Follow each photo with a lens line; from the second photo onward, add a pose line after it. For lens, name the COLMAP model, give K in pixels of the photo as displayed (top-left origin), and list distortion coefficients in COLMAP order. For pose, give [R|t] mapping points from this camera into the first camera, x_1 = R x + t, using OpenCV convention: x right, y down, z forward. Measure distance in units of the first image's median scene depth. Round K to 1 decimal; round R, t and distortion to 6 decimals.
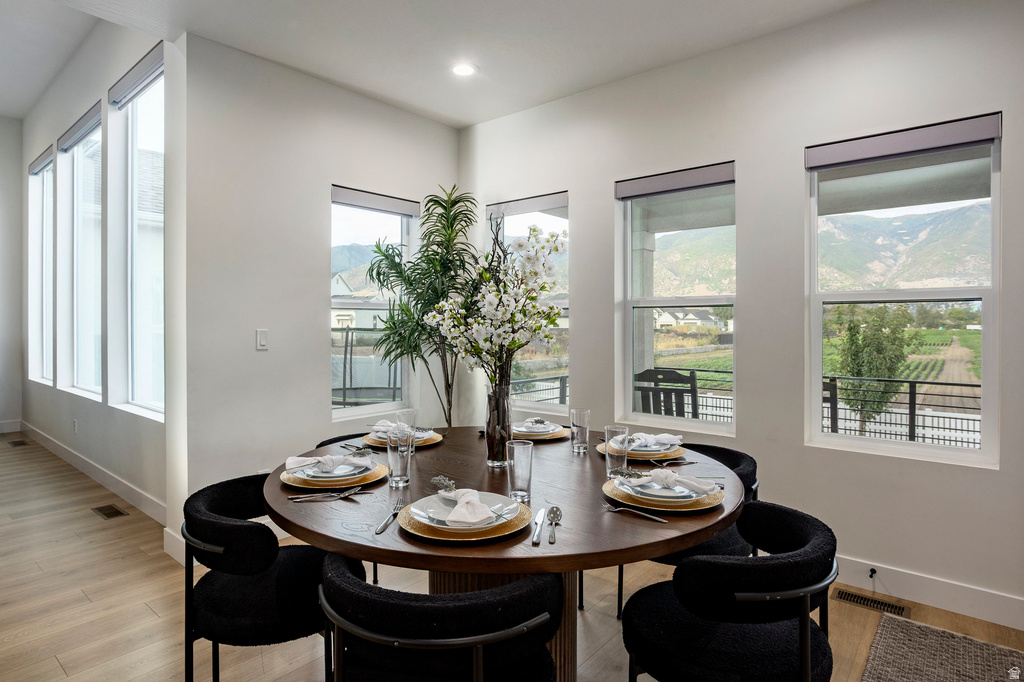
lens RADIAL K [[575.6, 0, 514.4], [0, 575.6, 326.3], [0, 0, 1]] dist [-0.085250, 0.000190]
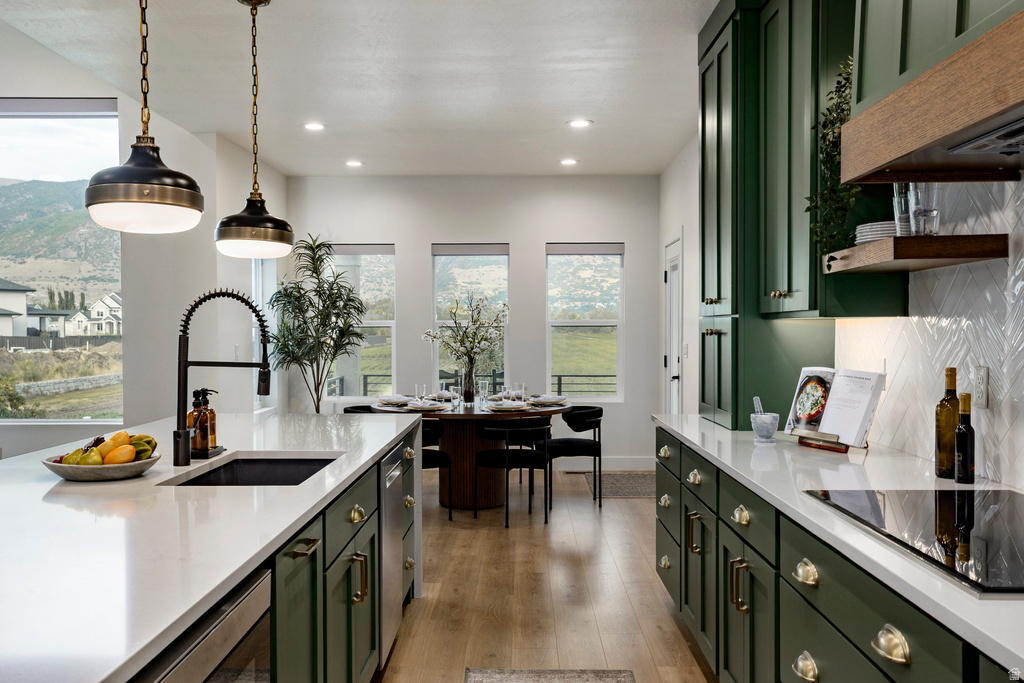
lens RADIAL K [[890.2, 0, 512.0], [0, 890.2, 341.5], [0, 0, 1]] dist [0.058243, 0.000795]
pose [[0.765737, -0.015441, 0.642969, -1.047113], [0.006807, 0.999850, 0.015905, -0.028063], [-0.643118, -0.007802, 0.765727, -0.824426]]
